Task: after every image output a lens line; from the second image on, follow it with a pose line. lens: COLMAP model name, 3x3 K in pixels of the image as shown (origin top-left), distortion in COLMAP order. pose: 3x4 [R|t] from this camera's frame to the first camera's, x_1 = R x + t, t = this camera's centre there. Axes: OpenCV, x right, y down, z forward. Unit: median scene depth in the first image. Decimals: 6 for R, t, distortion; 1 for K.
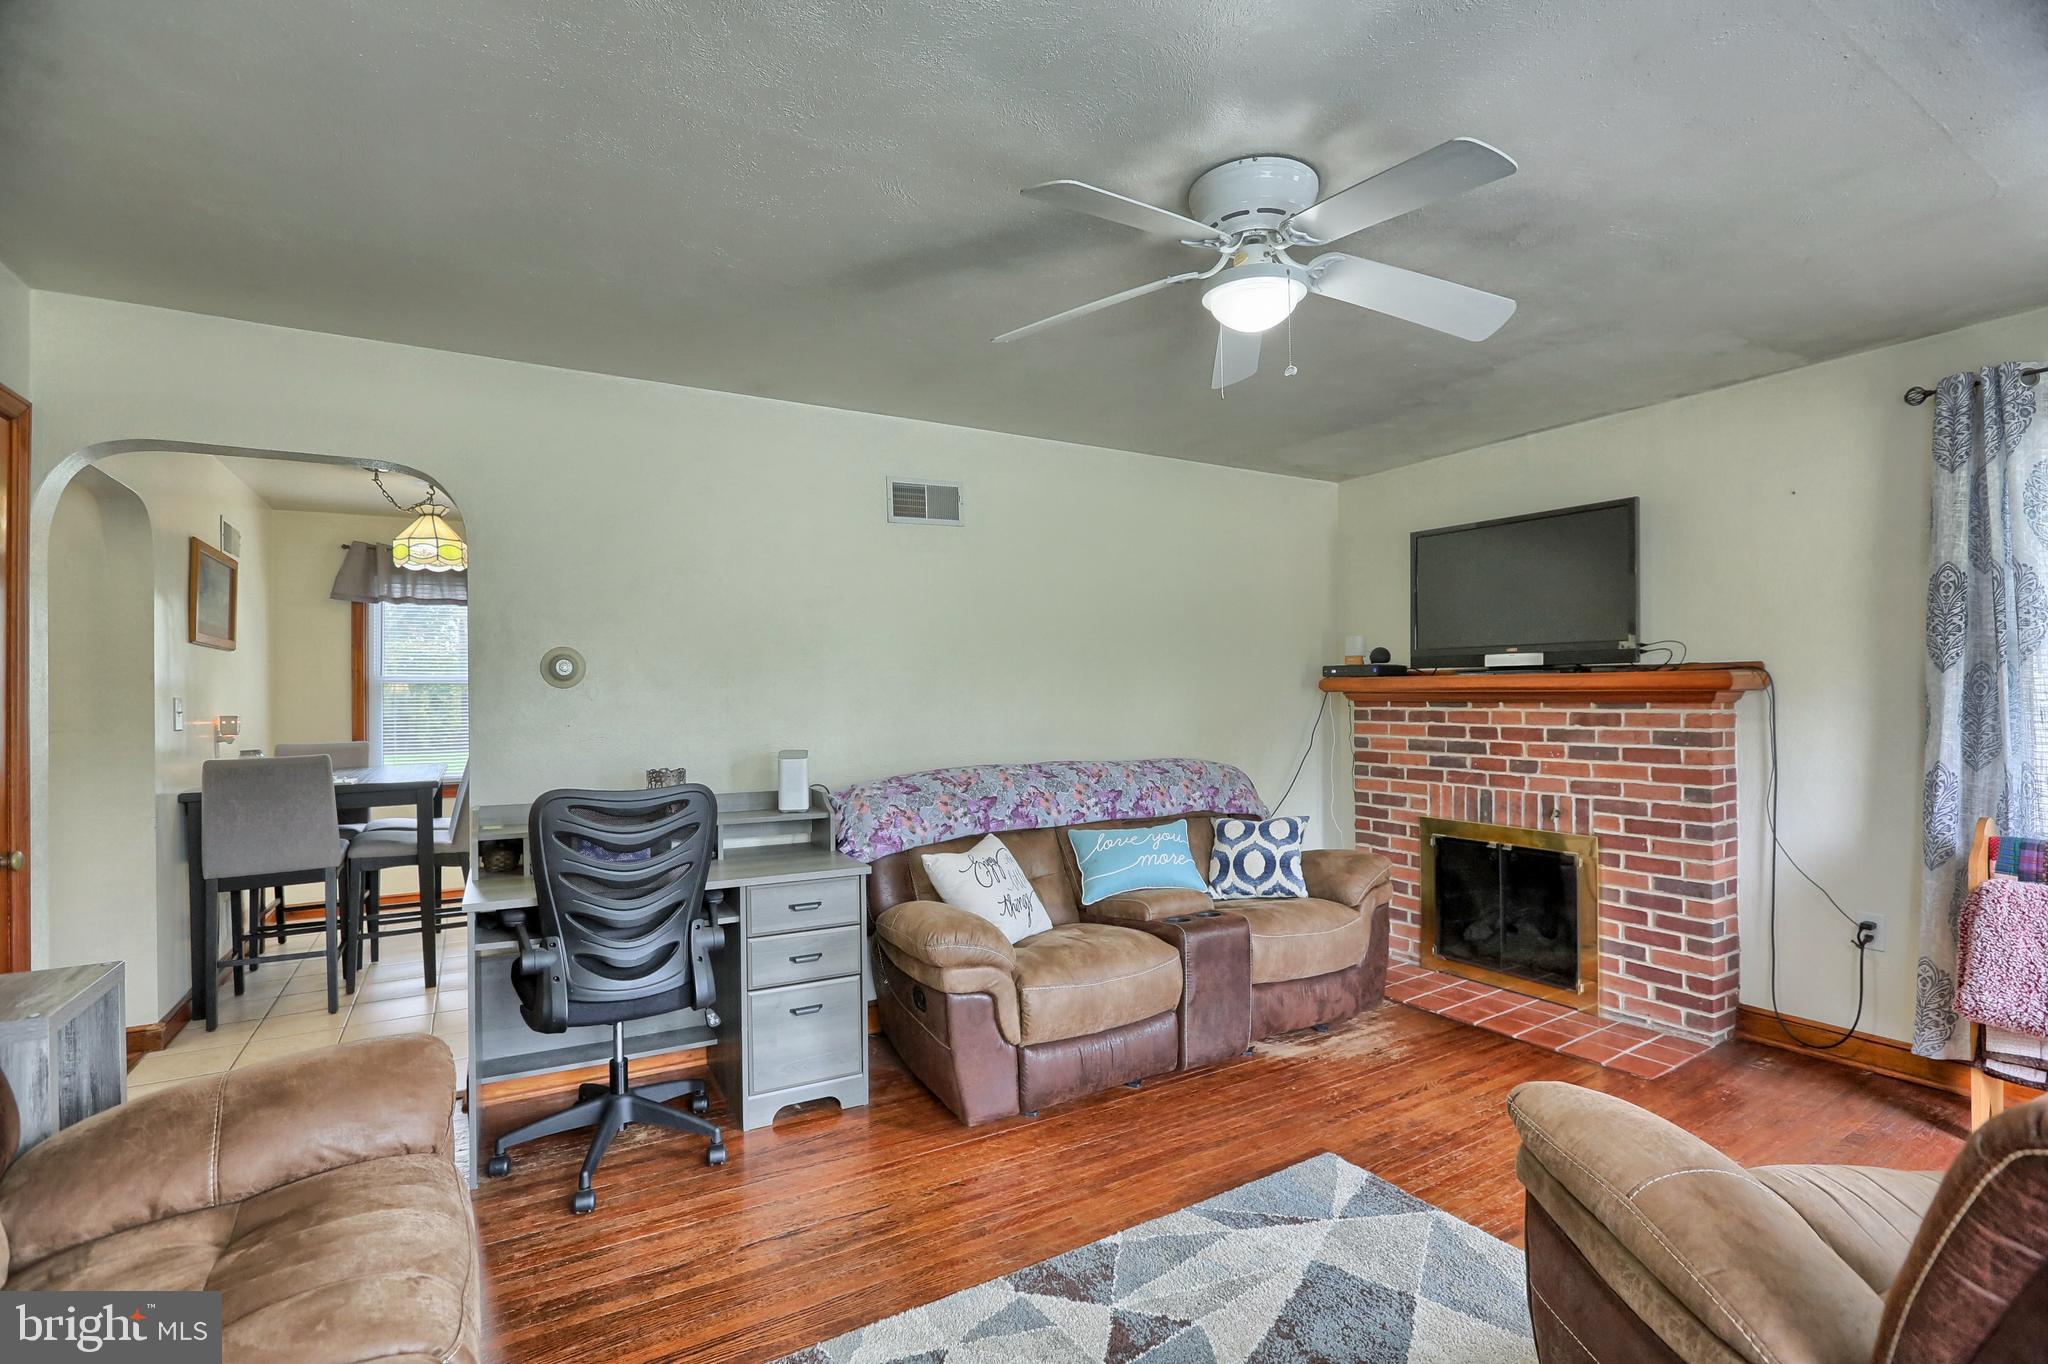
lens RADIAL K [[932.7, 0, 1013.3], [0, 932.7, 699.4], [0, 0, 1]] dist [-0.035464, 0.002600]
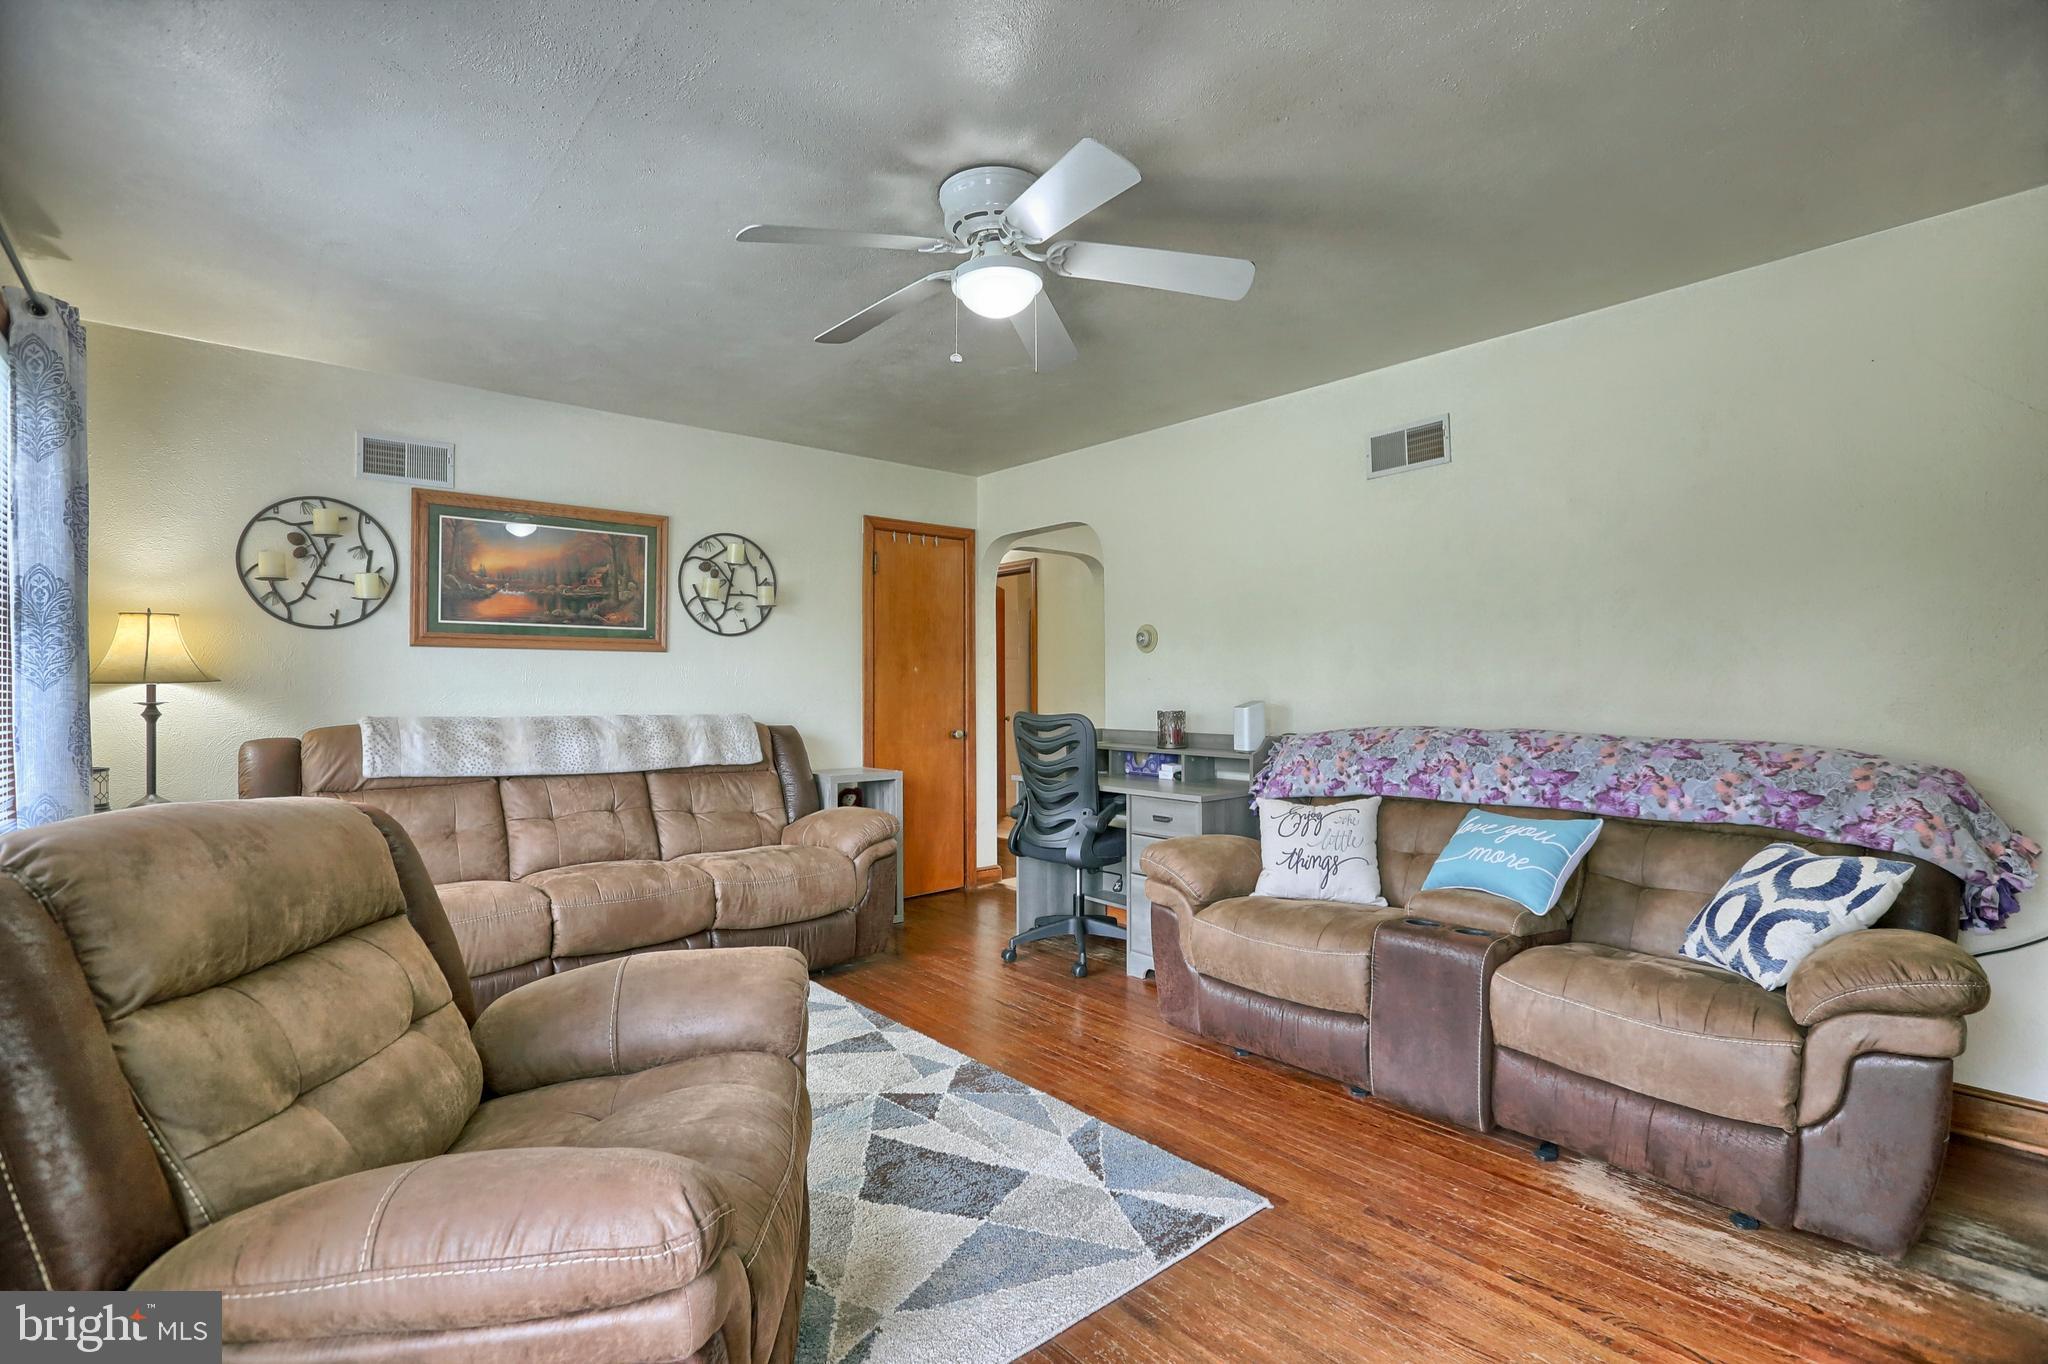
lens RADIAL K [[932.7, 0, 1016.9], [0, 932.7, 675.0], [0, 0, 1]] dist [-0.035464, 0.002600]
pose [[0.173608, -0.005617, -0.984799, 0.773259], [-0.003848, 0.999972, -0.006382, 0.028203], [0.984807, 0.004897, 0.173582, 0.453159]]
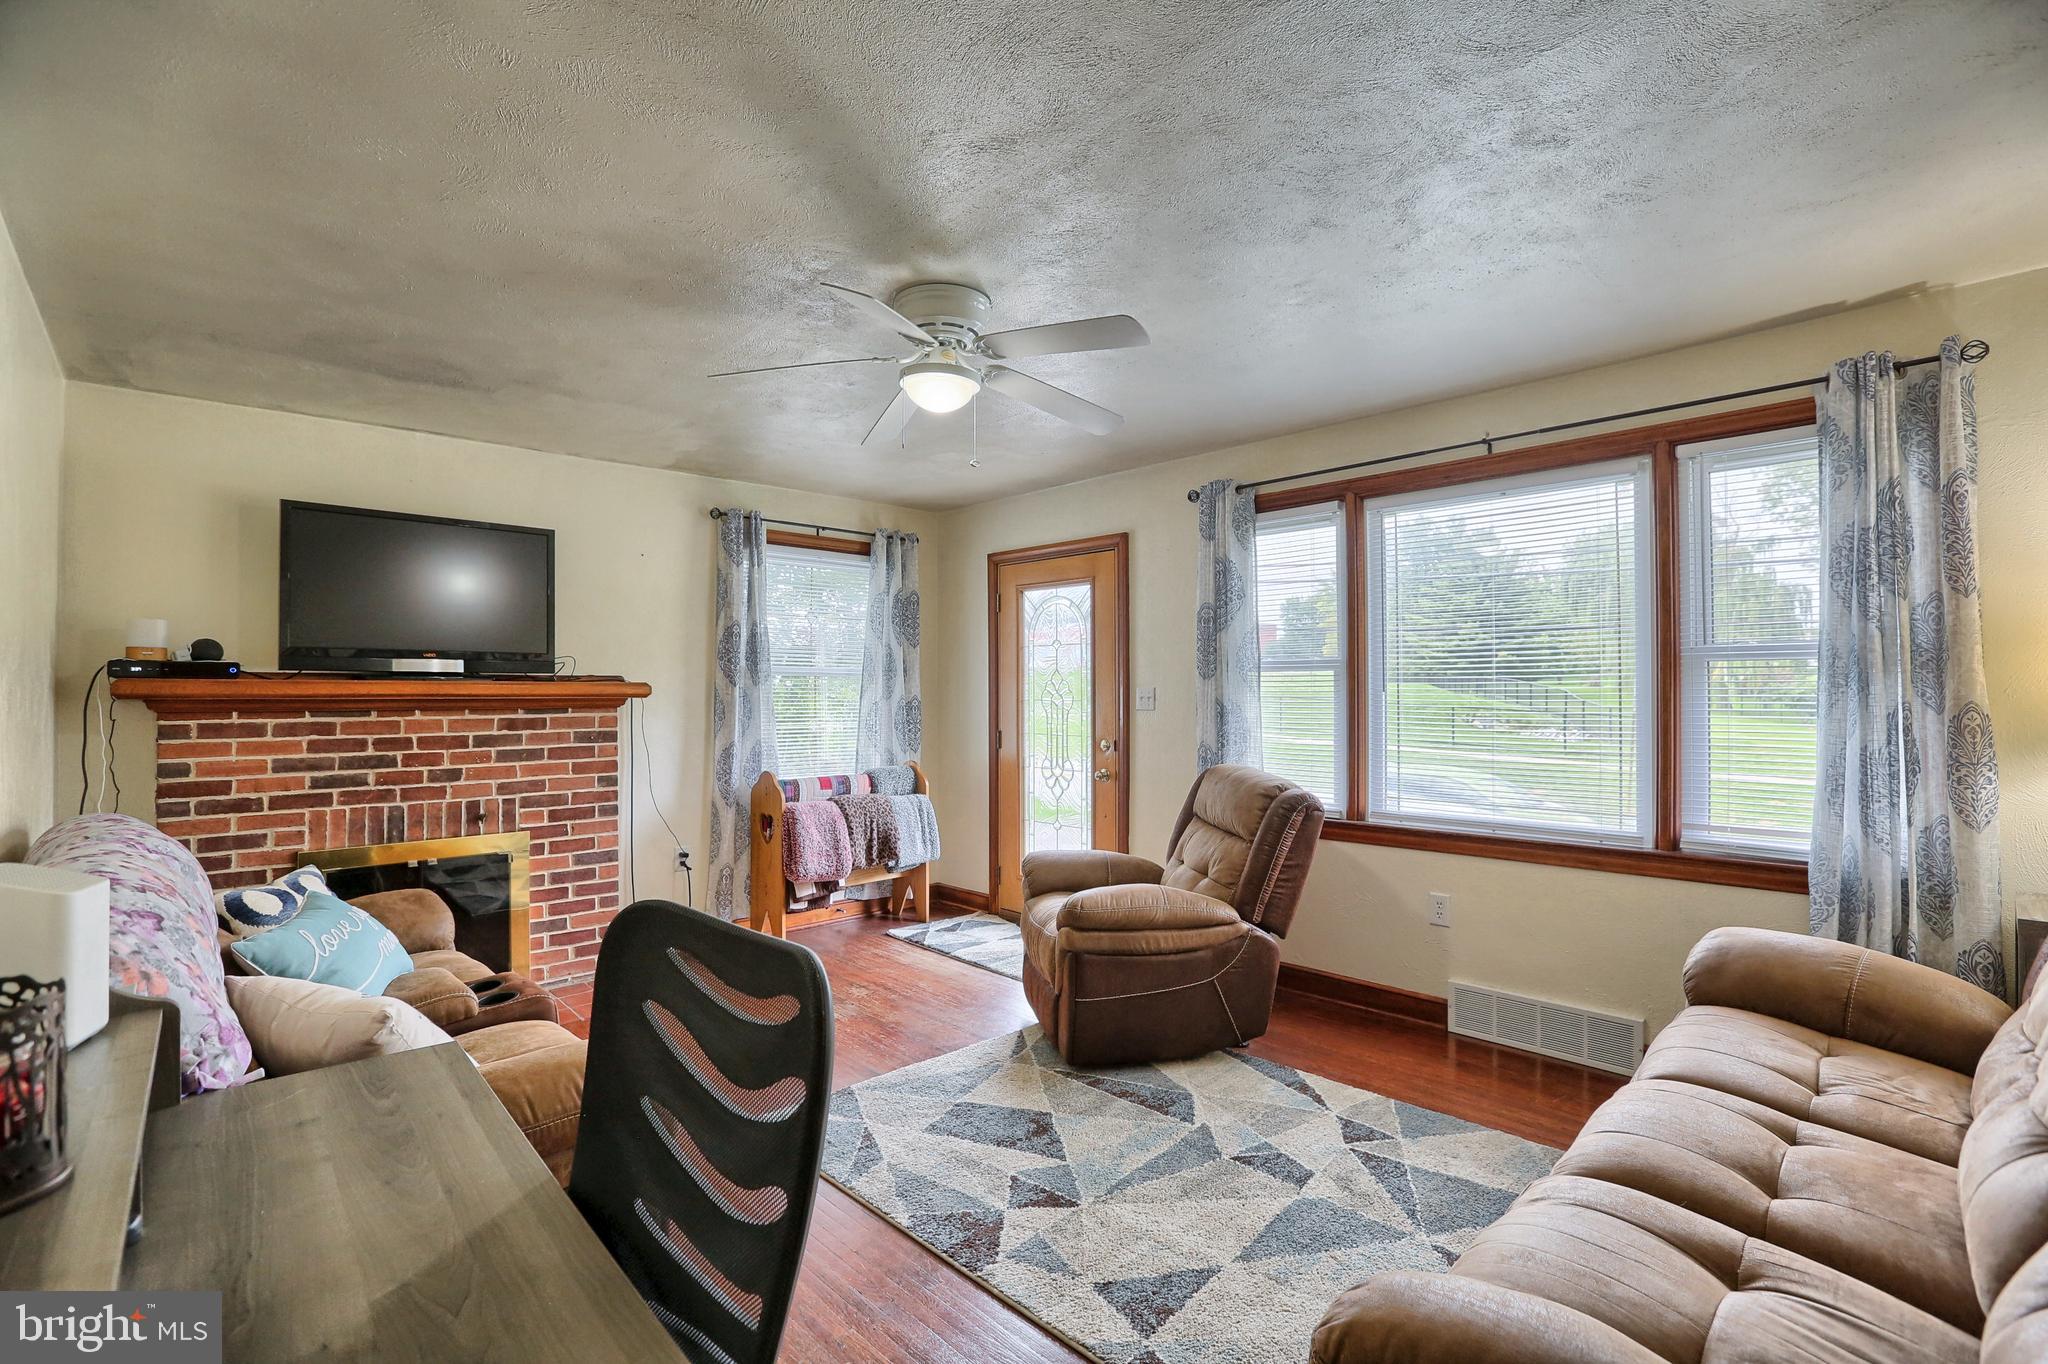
lens RADIAL K [[932.7, 0, 1025.3], [0, 932.7, 696.1], [0, 0, 1]] dist [-0.035464, 0.002600]
pose [[-0.222567, 0.009631, 0.974870, -0.557930], [0.014245, 0.999877, -0.006626, 0.004118], [-0.974813, 0.012412, -0.222677, 0.646757]]
